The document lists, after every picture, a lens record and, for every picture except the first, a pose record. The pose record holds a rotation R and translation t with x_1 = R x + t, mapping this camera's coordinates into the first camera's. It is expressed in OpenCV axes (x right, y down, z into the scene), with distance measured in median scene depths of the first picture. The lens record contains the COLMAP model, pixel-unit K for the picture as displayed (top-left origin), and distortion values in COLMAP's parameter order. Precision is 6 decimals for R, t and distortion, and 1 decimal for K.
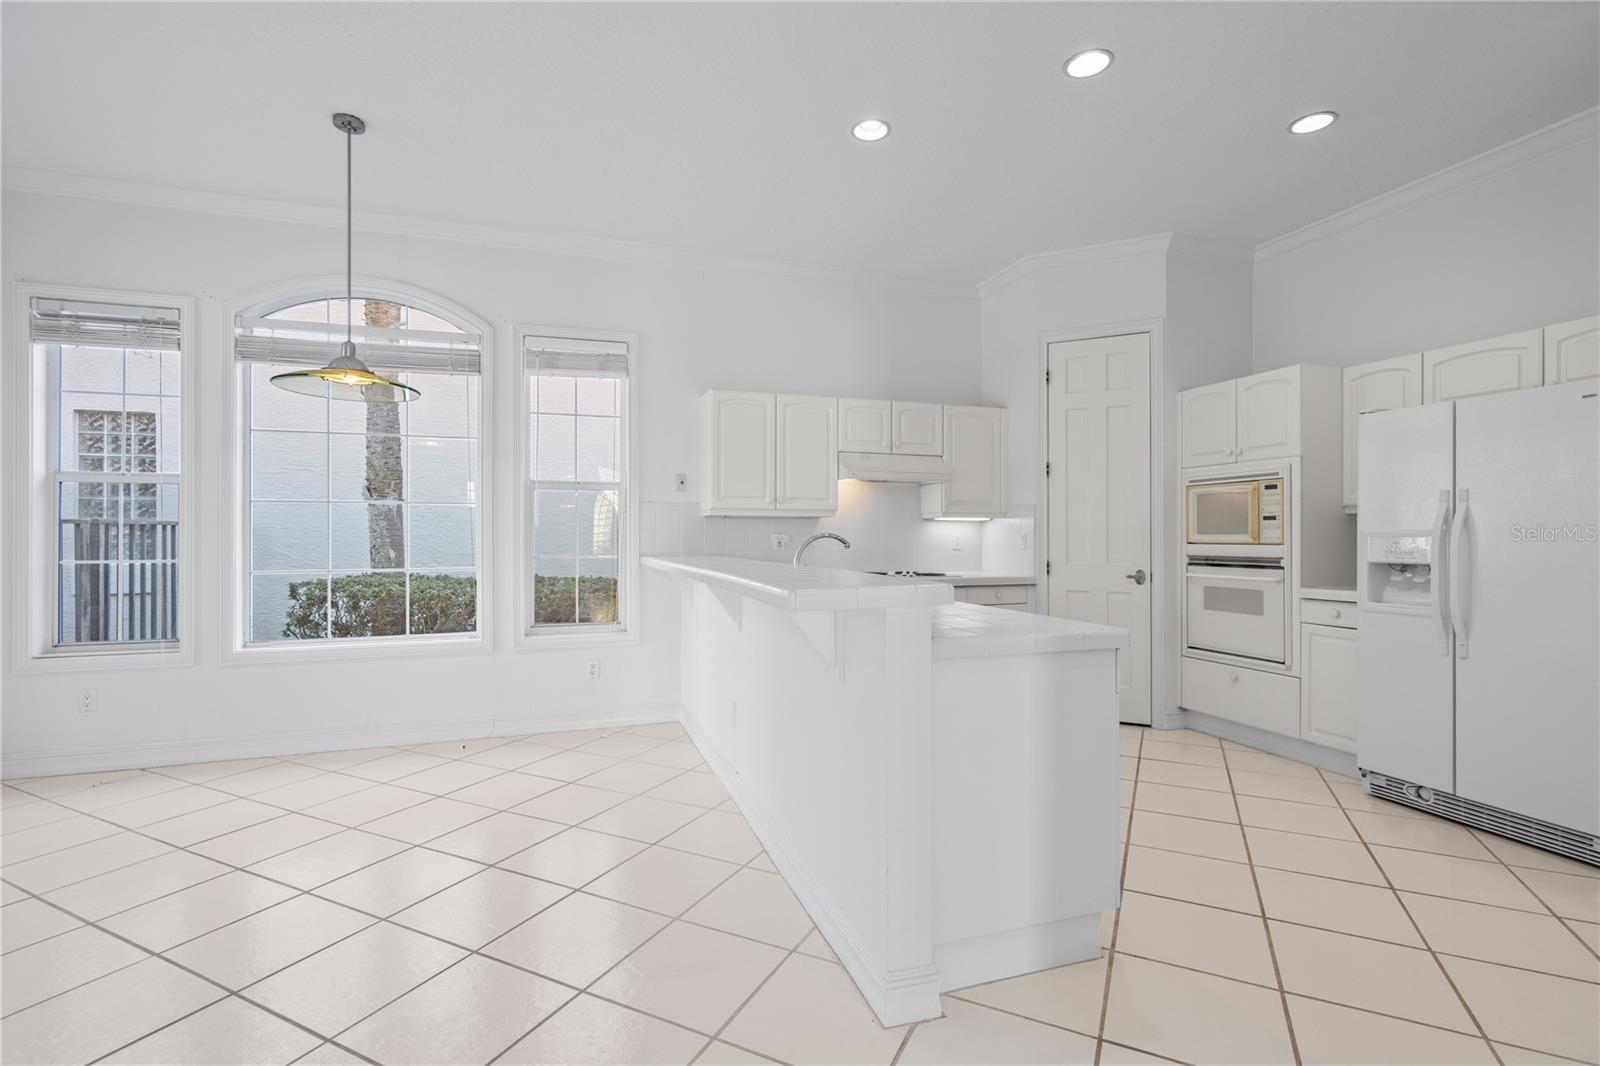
lens RADIAL K [[731.3, 0, 791.3], [0, 731.3, 526.5], [0, 0, 1]] dist [-0.003833, 0.000253]
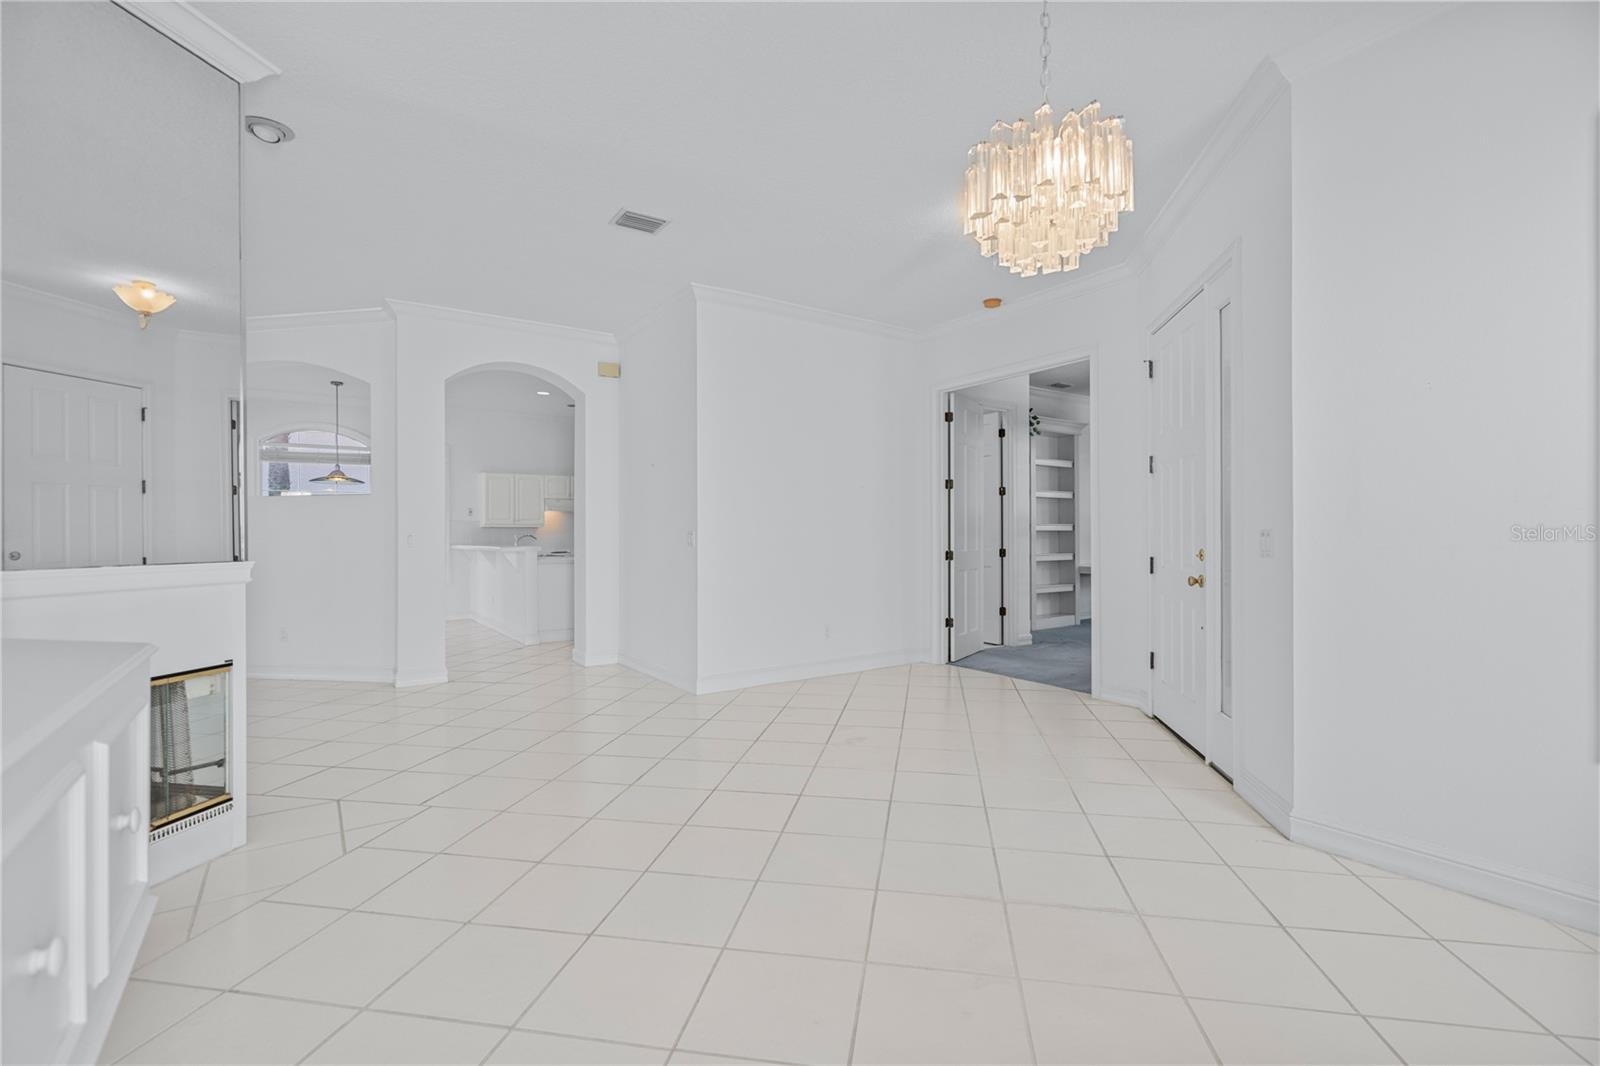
lens RADIAL K [[731.3, 0, 800.9], [0, 731.3, 540.8], [0, 0, 1]] dist [-0.003833, 0.000253]
pose [[0.957082, -0.005828, 0.289757, 0.170183], [0.000868, 0.999851, 0.017245, -0.010347], [-0.289815, -0.016254, 0.956945, -1.440325]]
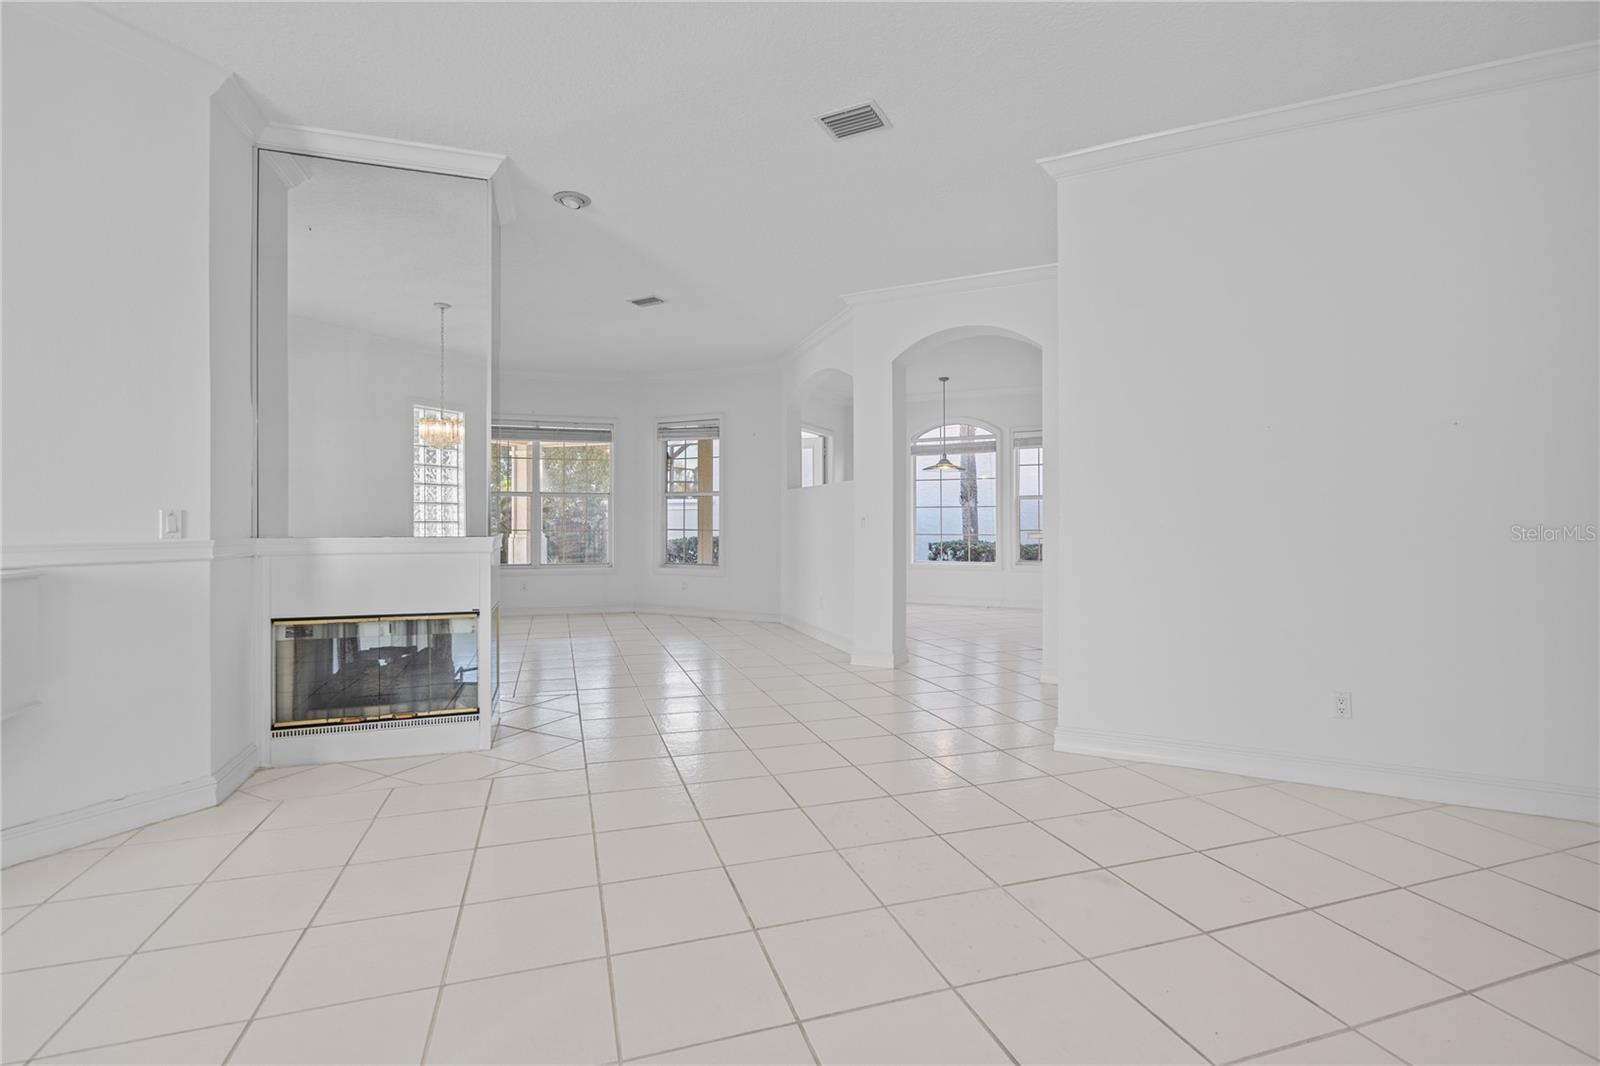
lens RADIAL K [[731.3, 0, 785.6], [0, 731.3, 520.2], [0, 0, 1]] dist [-0.003833, 0.000253]
pose [[0.698364, -0.000363, -0.715743, 0.727062], [0.005944, 0.999968, 0.005292, -0.003617], [0.715718, -0.007950, 0.698344, -1.045110]]
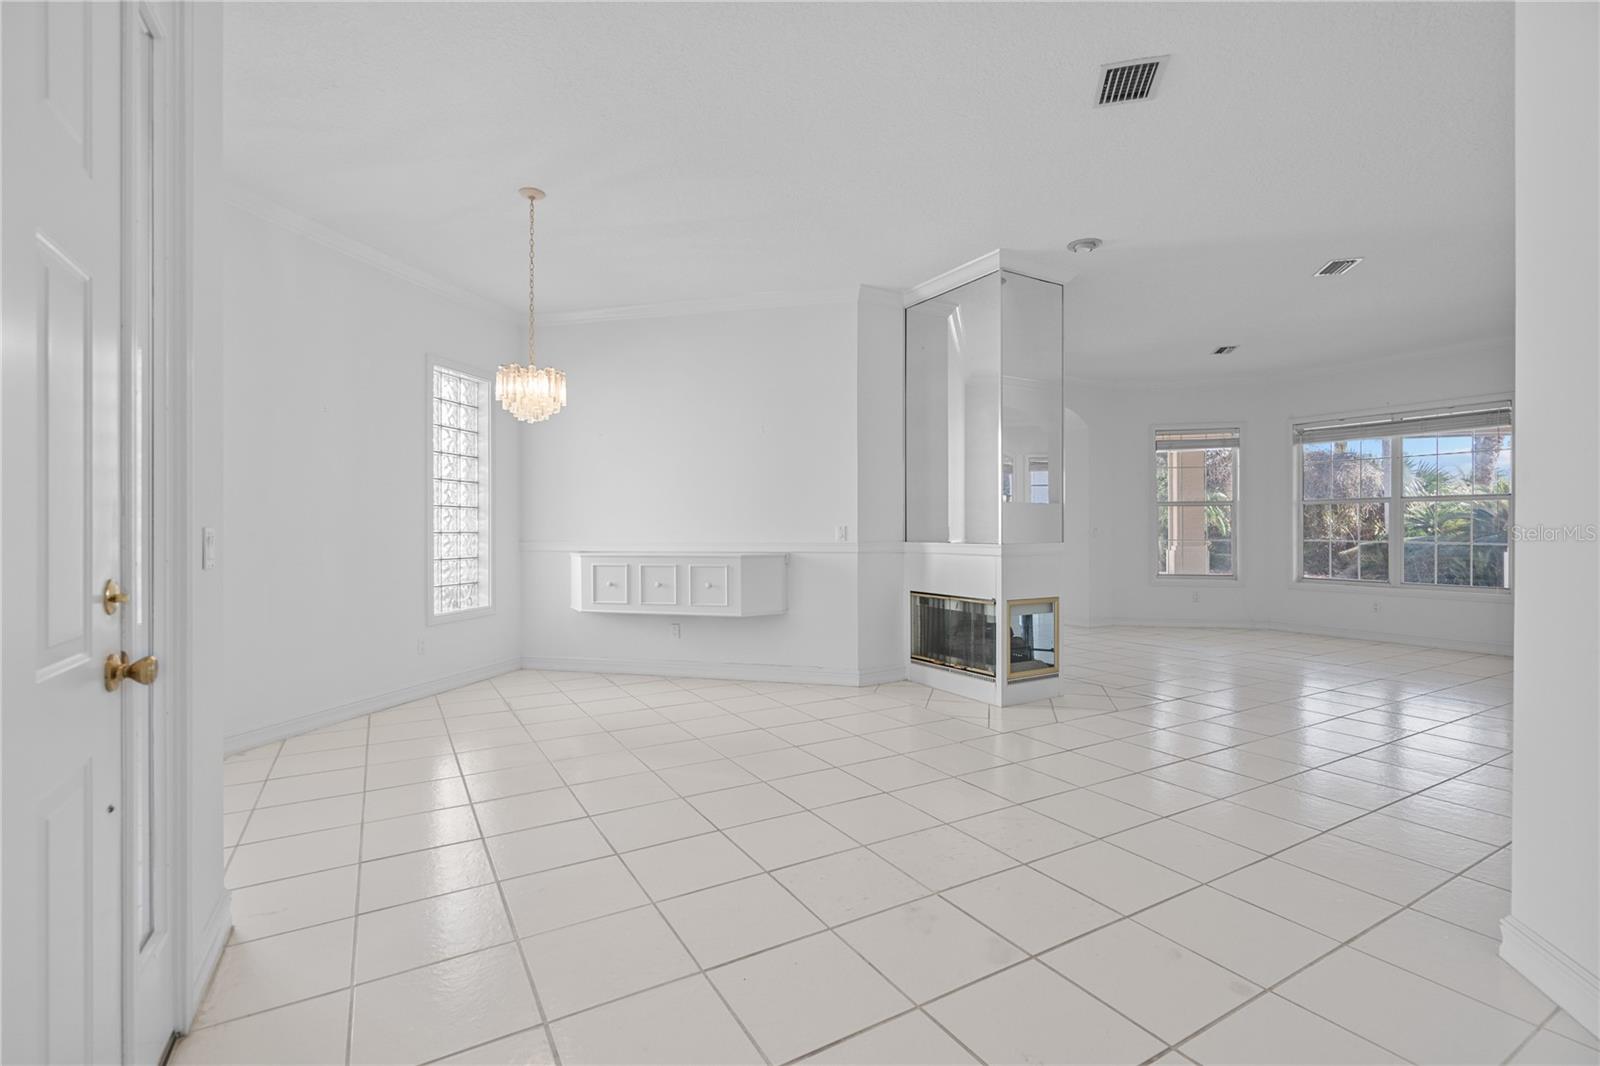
lens RADIAL K [[731.3, 0, 811.8], [0, 731.3, 534.5], [0, 0, 1]] dist [-0.003833, 0.000253]
pose [[-0.549003, 0.004560, -0.835808, 0.953880], [0.006755, 0.999977, 0.001019, 0.000126], [0.835793, -0.005087, -0.549021, -0.355690]]
